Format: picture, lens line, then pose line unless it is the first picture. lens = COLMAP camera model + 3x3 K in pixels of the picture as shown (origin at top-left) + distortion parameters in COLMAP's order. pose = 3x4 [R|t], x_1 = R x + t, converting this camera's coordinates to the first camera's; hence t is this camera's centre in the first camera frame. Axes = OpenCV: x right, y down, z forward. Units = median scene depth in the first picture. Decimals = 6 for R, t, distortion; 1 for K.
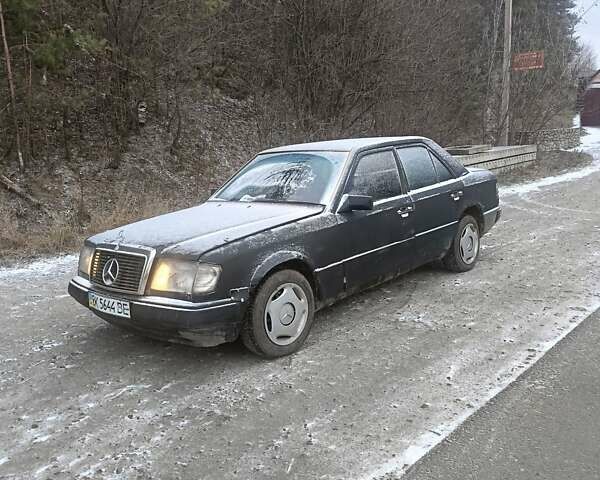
lens RADIAL K [[561.5, 0, 300.0], [0, 561.5, 240.0], [0, 0, 1]] dist [0.089966, -0.130709]
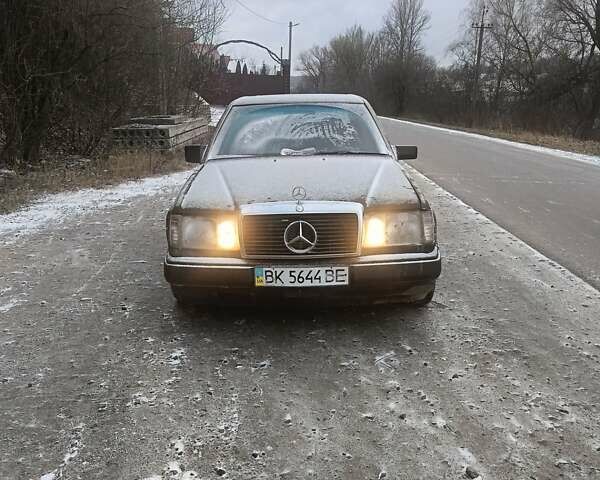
lens RADIAL K [[566.4, 0, 300.0], [0, 566.4, 240.0], [0, 0, 1]] dist [0.106150, -0.168640]
pose [[0.743577, -0.114606, 0.658755, -0.873920], [0.088789, 0.993401, 0.072604, 0.001661], [-0.662729, 0.004504, 0.748846, 0.385275]]
